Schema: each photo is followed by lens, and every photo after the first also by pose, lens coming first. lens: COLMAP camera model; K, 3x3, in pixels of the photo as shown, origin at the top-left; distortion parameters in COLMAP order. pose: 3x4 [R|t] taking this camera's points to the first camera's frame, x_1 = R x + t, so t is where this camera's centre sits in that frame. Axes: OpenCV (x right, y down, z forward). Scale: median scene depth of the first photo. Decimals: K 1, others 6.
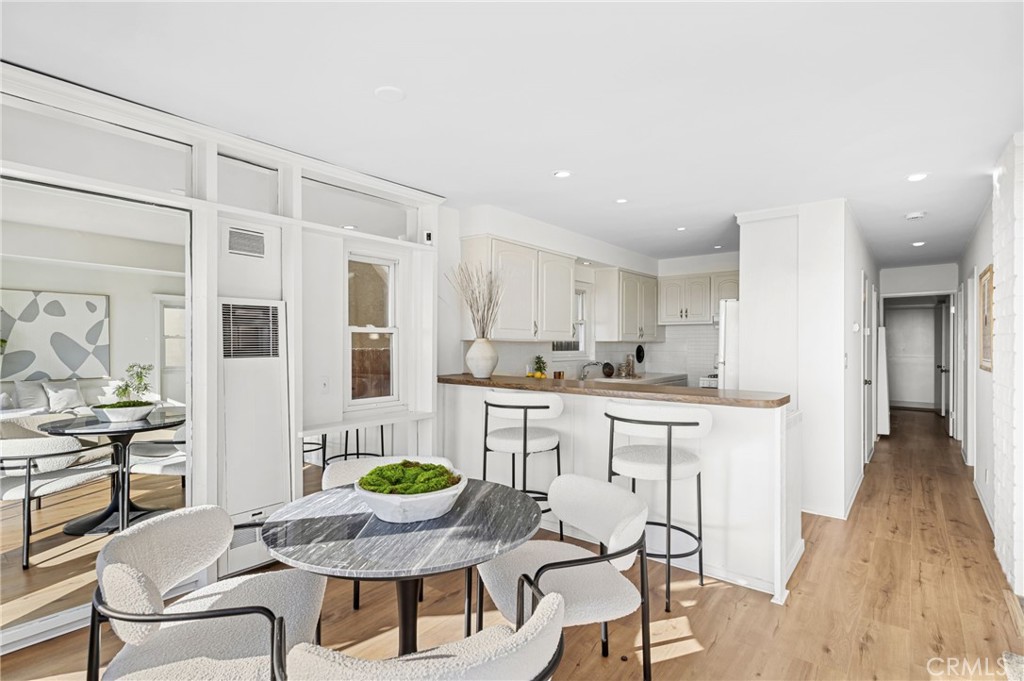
lens RADIAL K [[495.5, 0, 511.4], [0, 495.5, 339.3], [0, 0, 1]] dist [-0.000007, -0.000001]
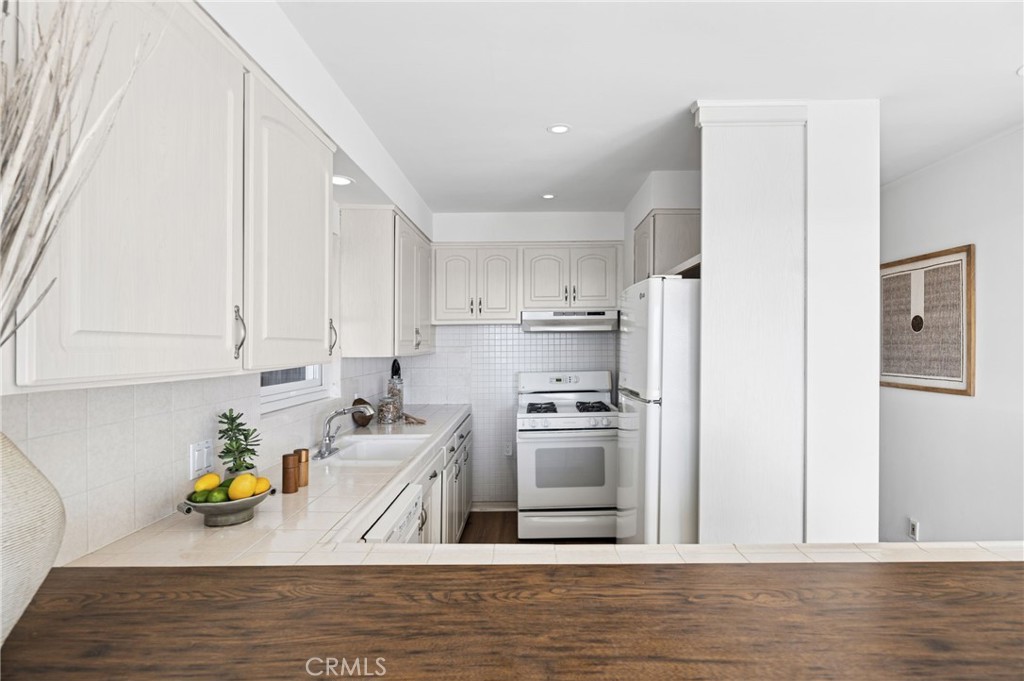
lens RADIAL K [[518.2, 0, 513.8], [0, 518.2, 339.1], [0, 0, 1]] dist [-0.001629, -0.000212]
pose [[0.782244, -0.008101, 0.622919, -0.012369], [0.009316, 0.999956, 0.001305, -0.014211], [-0.622902, 0.004782, 0.782285, 0.551596]]
